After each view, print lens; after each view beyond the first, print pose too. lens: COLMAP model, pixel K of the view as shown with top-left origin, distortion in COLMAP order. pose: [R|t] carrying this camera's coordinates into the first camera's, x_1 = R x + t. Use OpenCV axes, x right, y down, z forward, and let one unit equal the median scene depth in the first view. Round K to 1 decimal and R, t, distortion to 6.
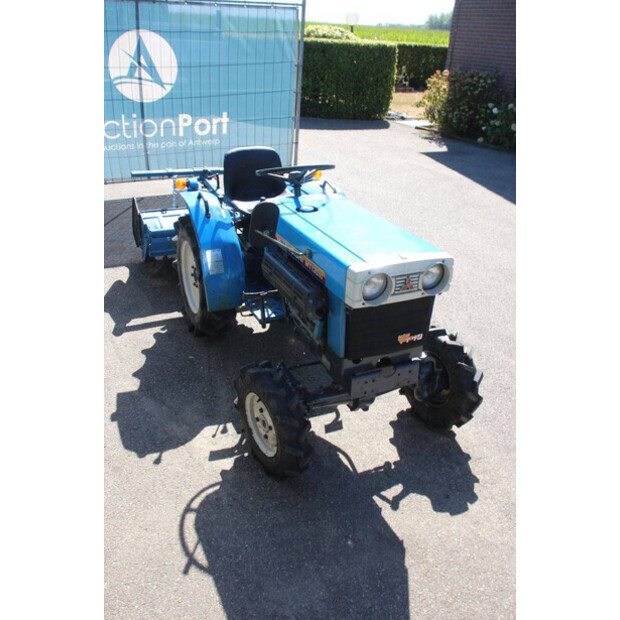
lens RADIAL K [[574.8, 0, 312.6], [0, 574.8, 309.6], [0, 0, 1]] dist [-0.073571, 0.000000]
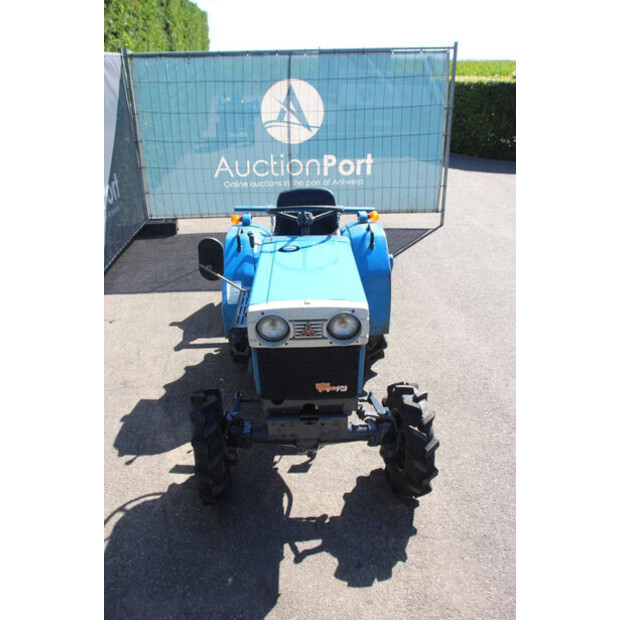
lens RADIAL K [[574.8, 0, 310.3], [0, 574.8, 308.6], [0, 0, 1]] dist [-0.073571, 0.000000]
pose [[0.915095, 0.107748, -0.388577, 0.412922], [-0.133796, 0.990180, -0.040522, -0.031864], [0.380395, 0.089072, 0.920525, 0.075483]]
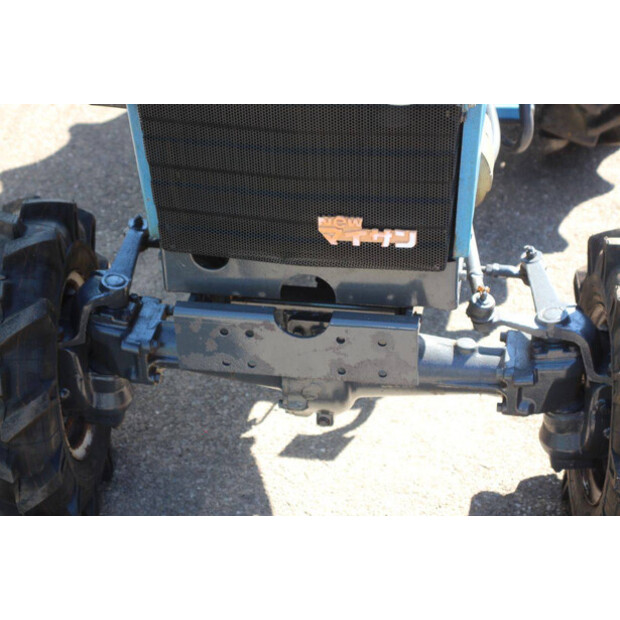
lens RADIAL K [[1442.5, 0, 308.1], [0, 1442.5, 310.5], [0, 0, 1]] dist [0.394413, 0.000000]
pose [[0.825938, 0.274052, -0.492669, 0.445967], [-0.195199, 0.958857, 0.206132, -0.053837], [0.528890, -0.074084, 0.845451, 0.271006]]
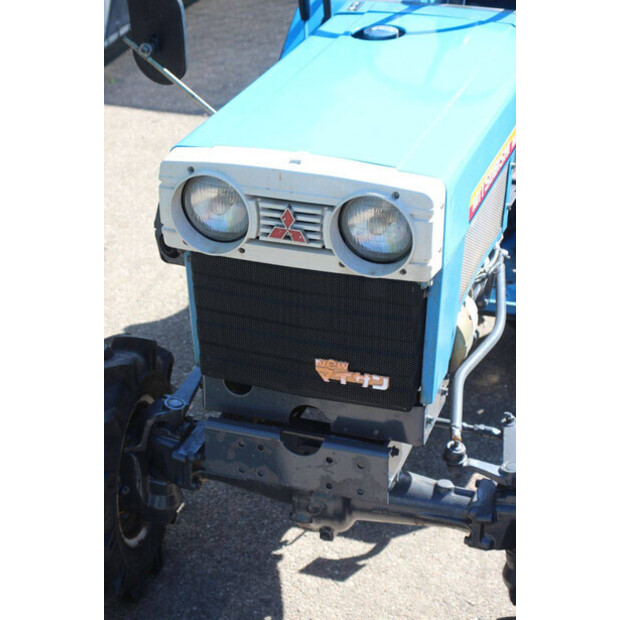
lens RADIAL K [[1442.5, 0, 309.3], [0, 1442.5, 306.0], [0, 0, 1]] dist [0.394413, 0.000000]
pose [[0.728003, 0.276928, -0.627155, 0.635443], [-0.282756, 0.954643, 0.093310, -0.068387], [0.624549, 0.109402, 0.773285, 0.166582]]
